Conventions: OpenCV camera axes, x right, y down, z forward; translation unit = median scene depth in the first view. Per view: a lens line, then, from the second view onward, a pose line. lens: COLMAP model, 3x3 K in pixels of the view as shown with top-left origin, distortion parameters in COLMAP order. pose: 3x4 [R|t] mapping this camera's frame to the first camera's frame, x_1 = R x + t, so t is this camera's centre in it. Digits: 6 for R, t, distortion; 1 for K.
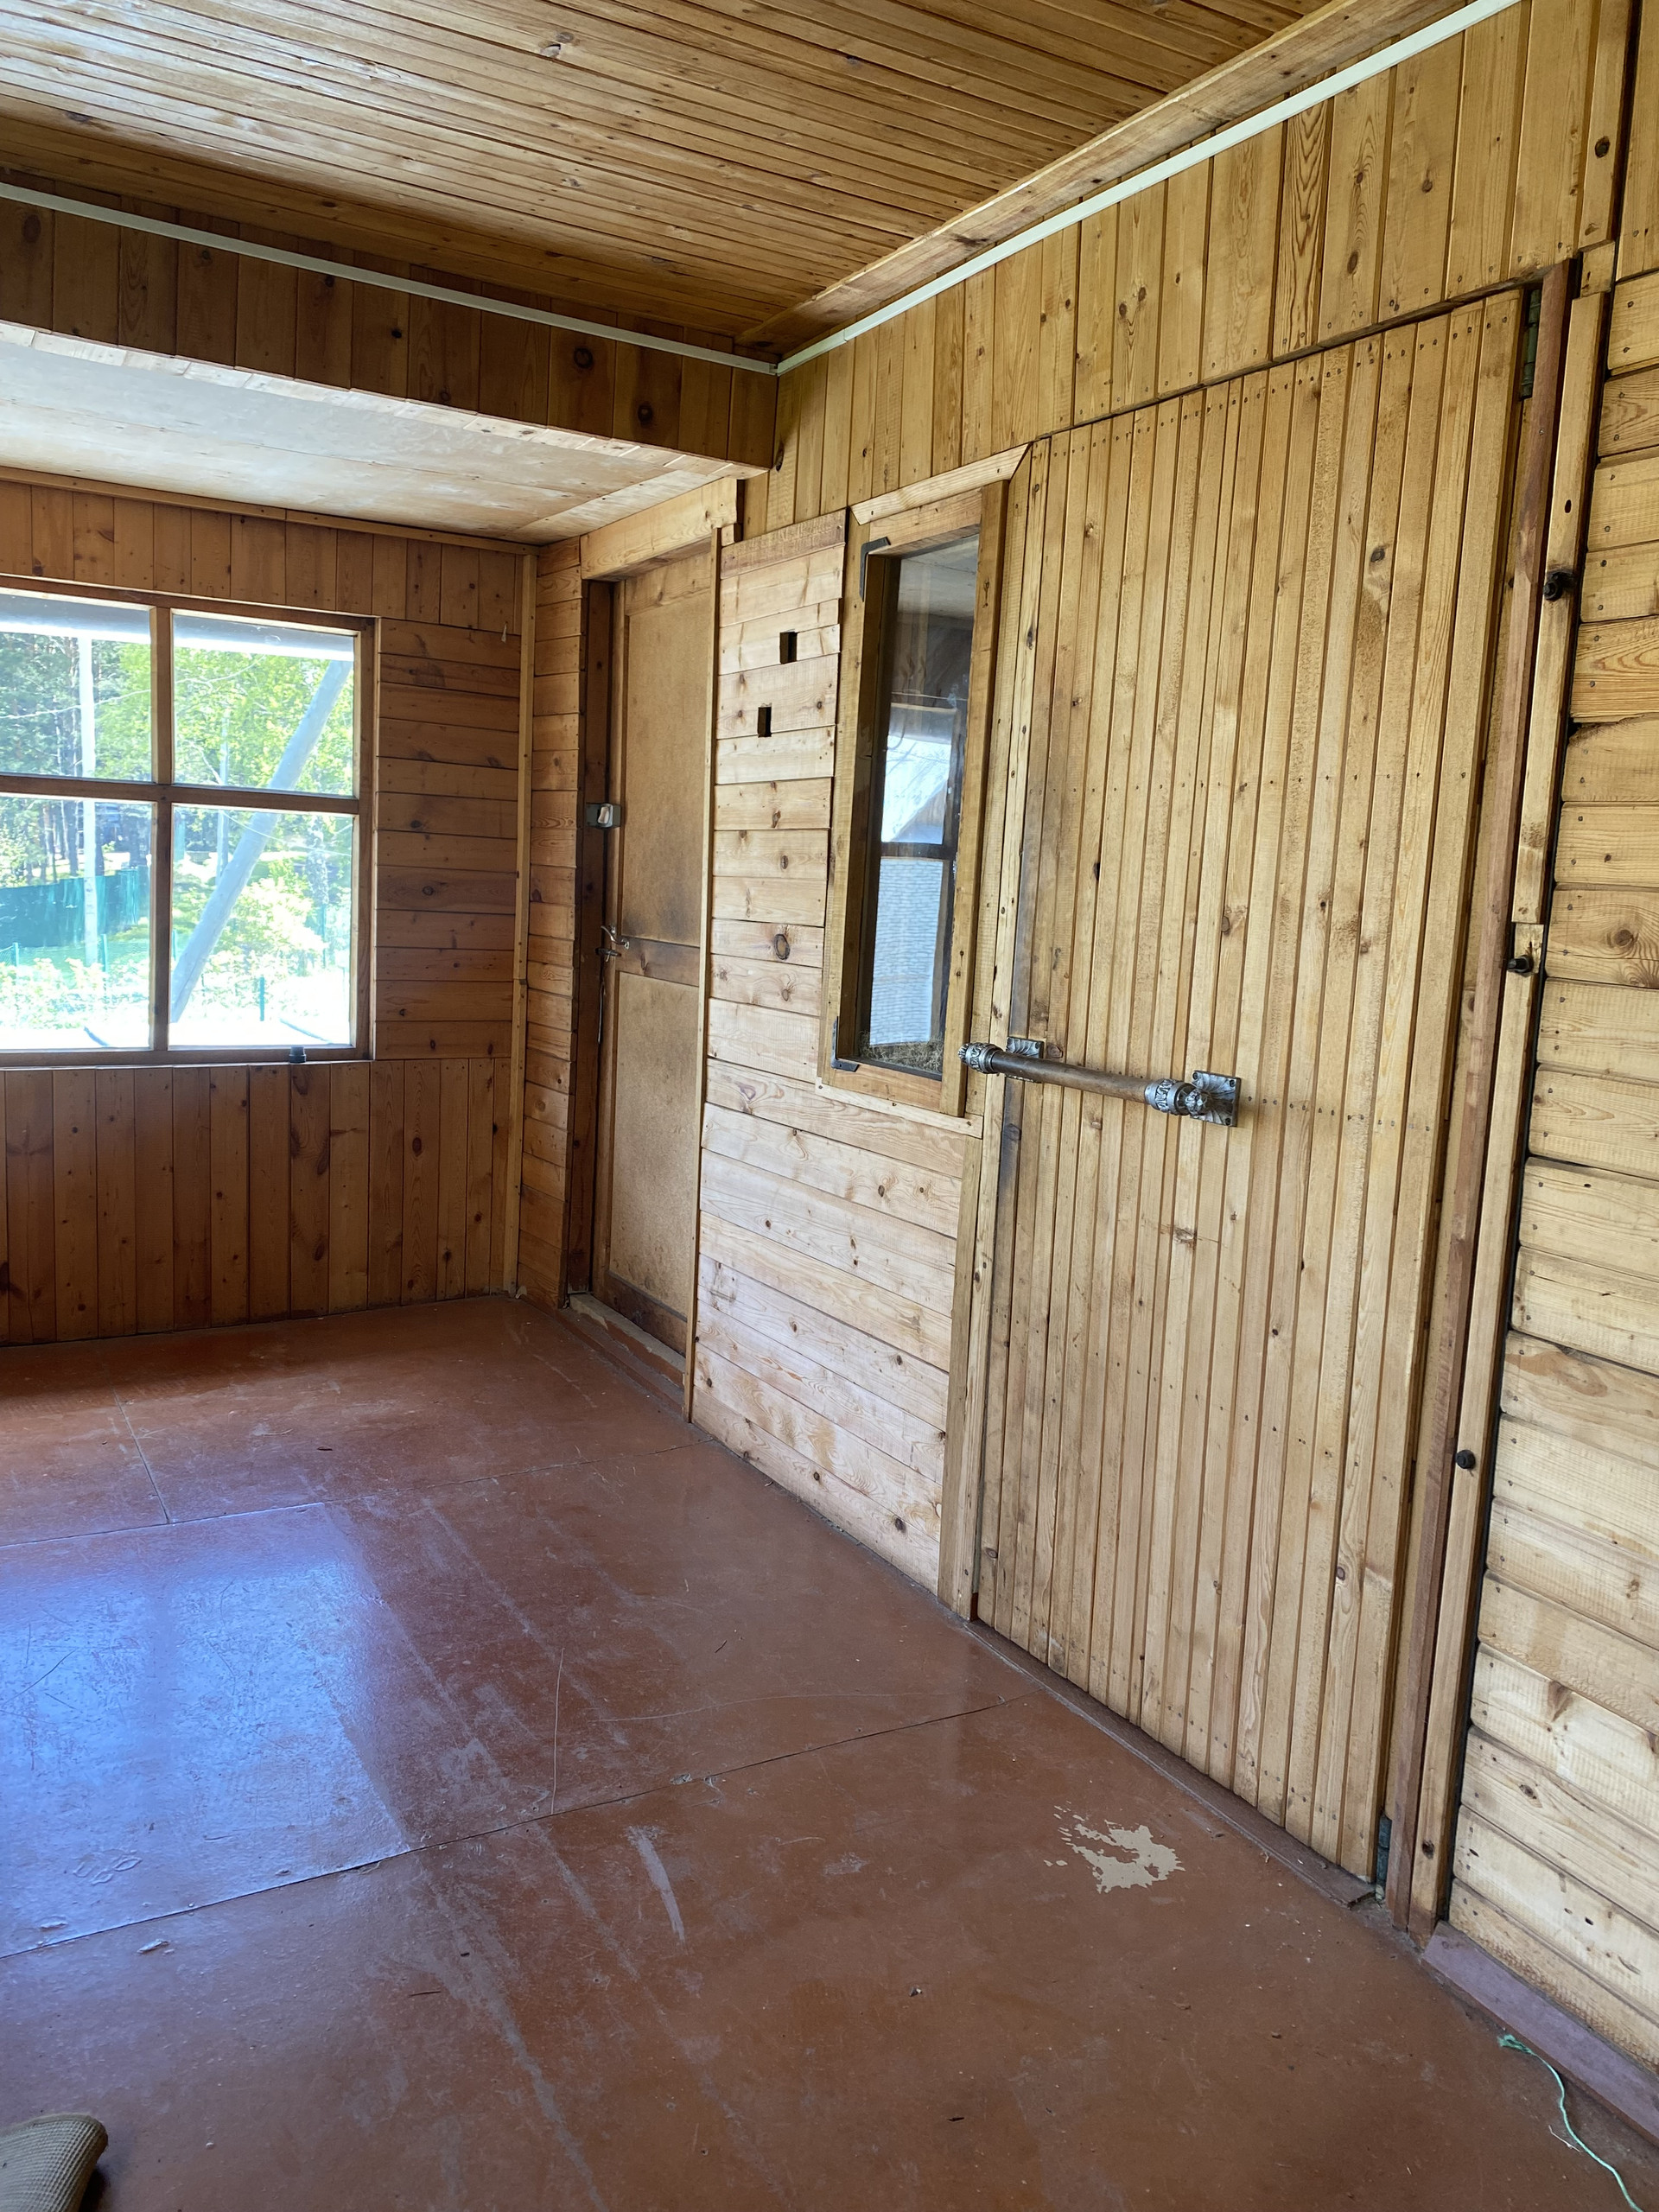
lens RADIAL K [[1670.8, 0, 820.6], [0, 1670.8, 1105.1], [0, 0, 1]] dist [0.007552, -0.018582]
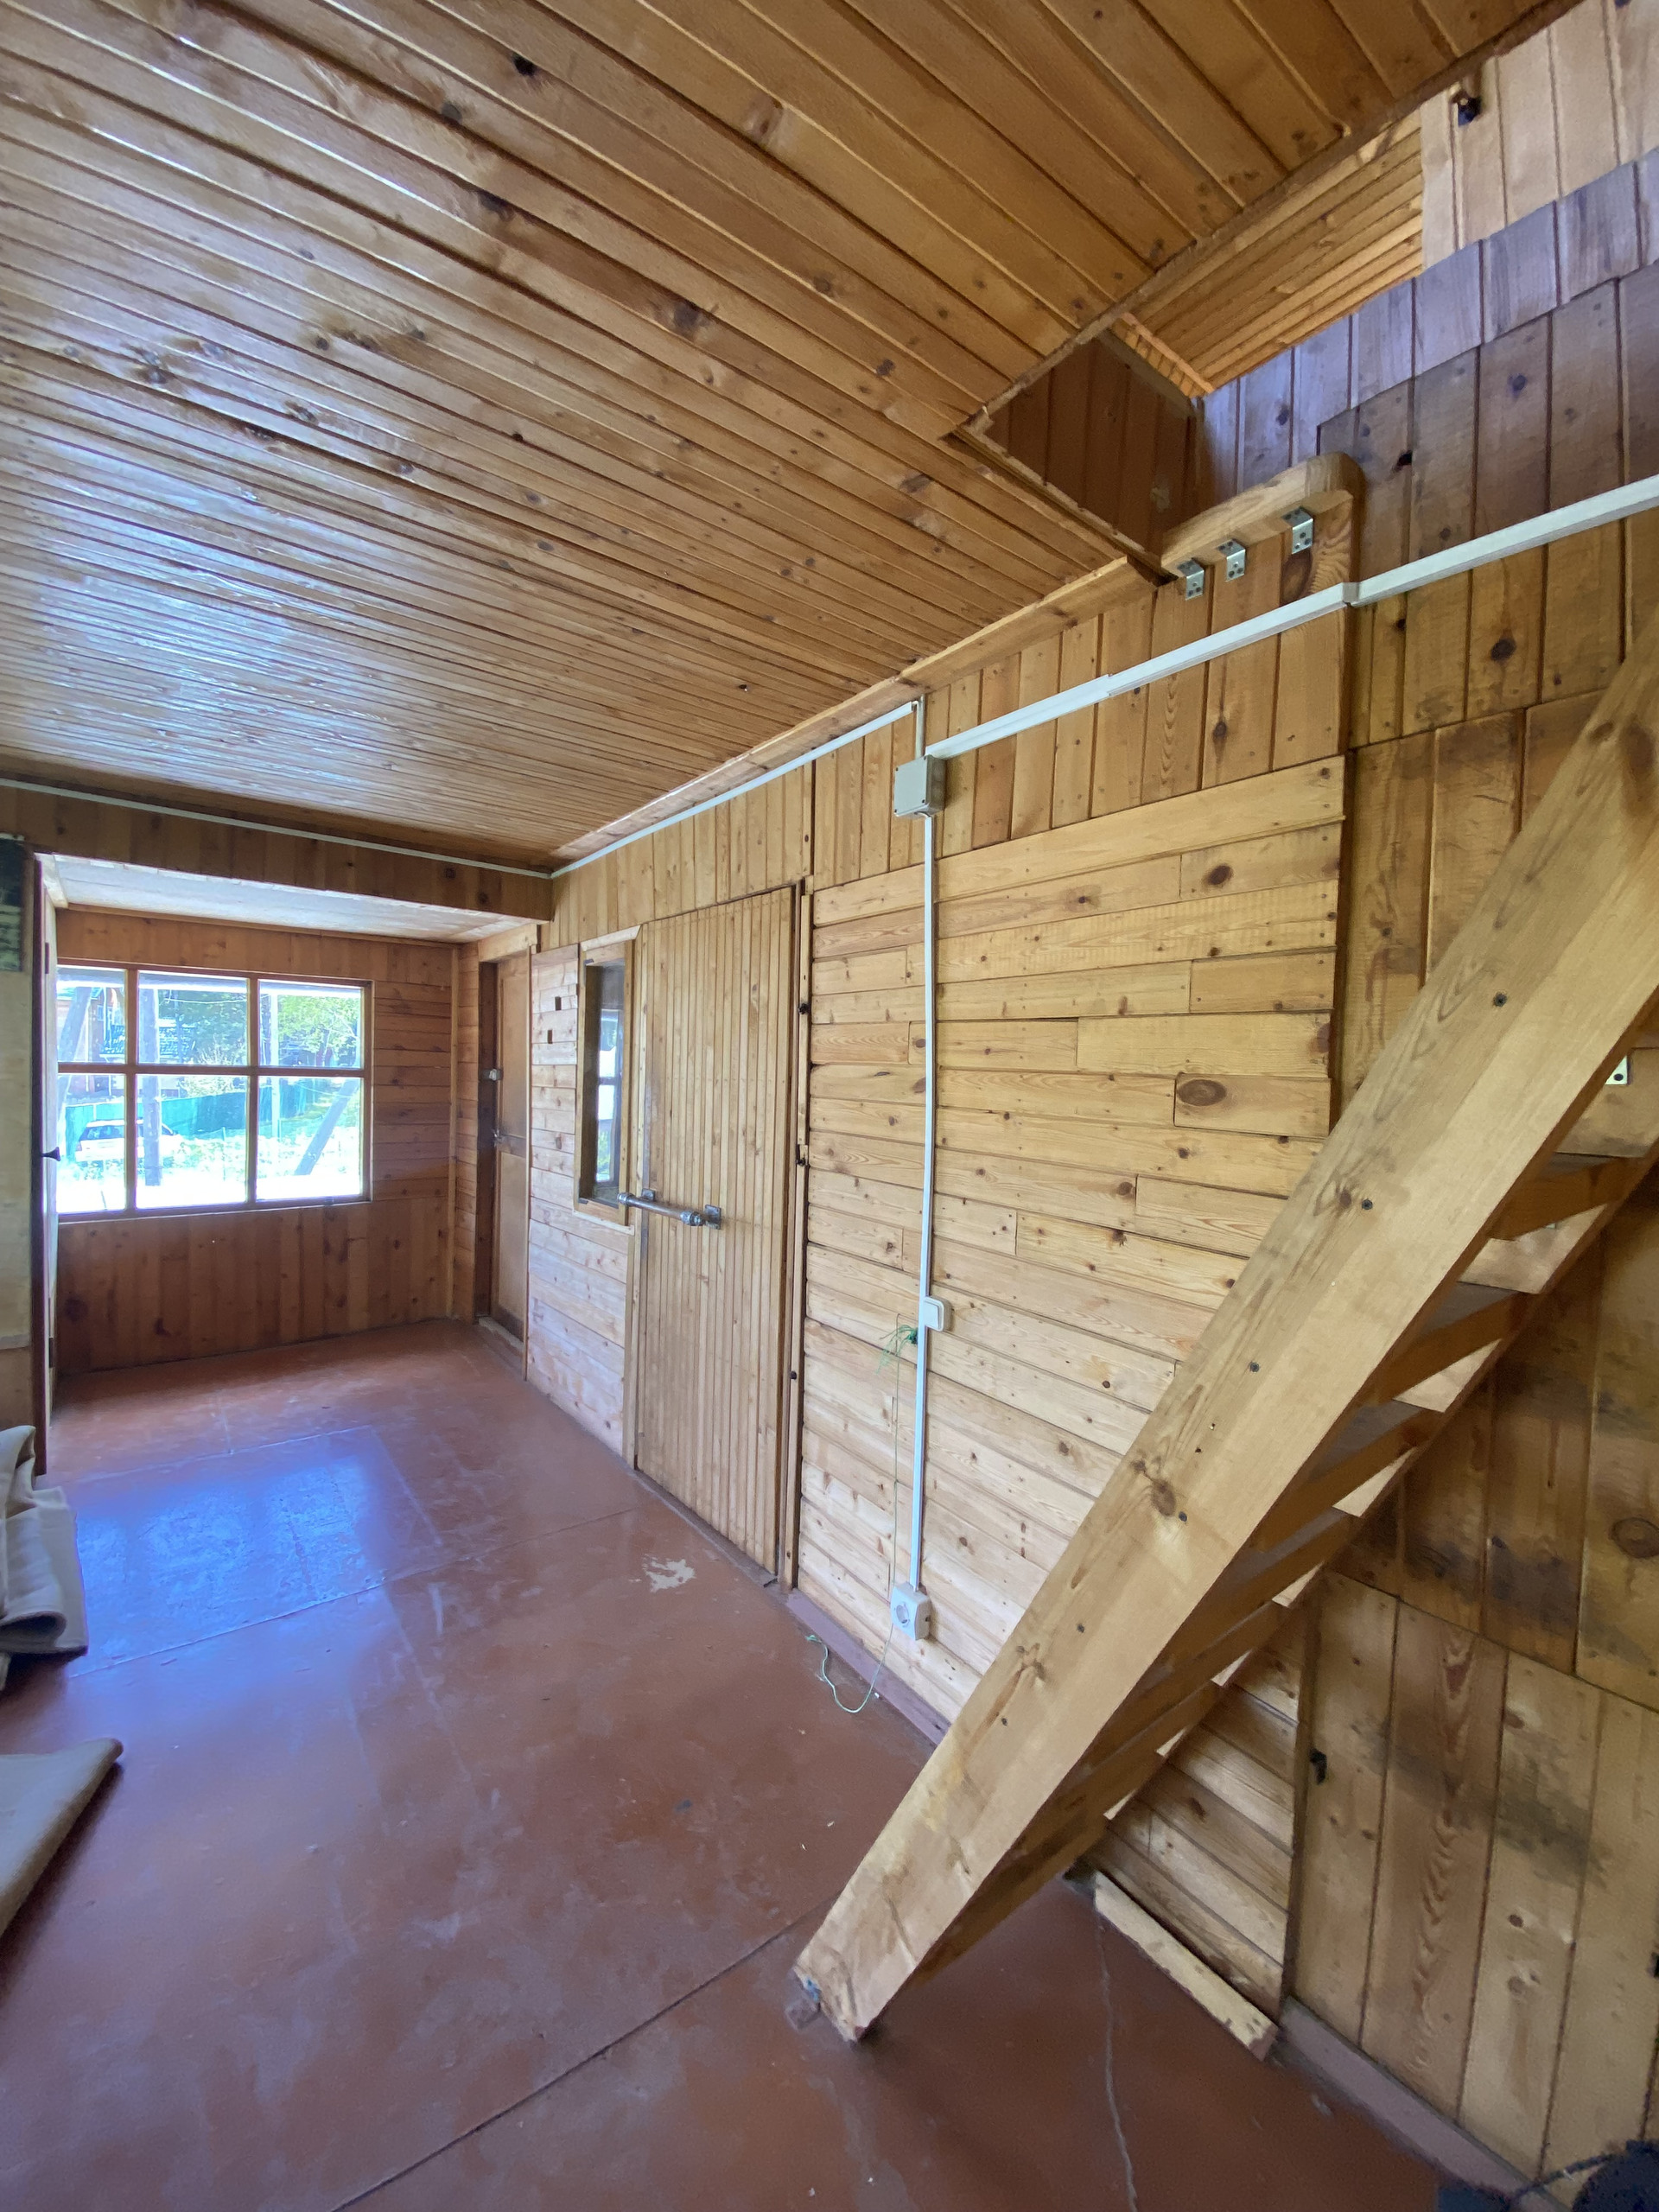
lens RADIAL K [[896.0, 0, 850.0], [0, 896.0, 1101.9], [0, 0, 1]] dist [0.005654, -0.013895]
pose [[0.988519, -0.024032, 0.149172, 0.225889], [0.038880, 0.994483, -0.097429, -0.031581], [-0.146007, 0.102110, 0.984000, -0.209341]]
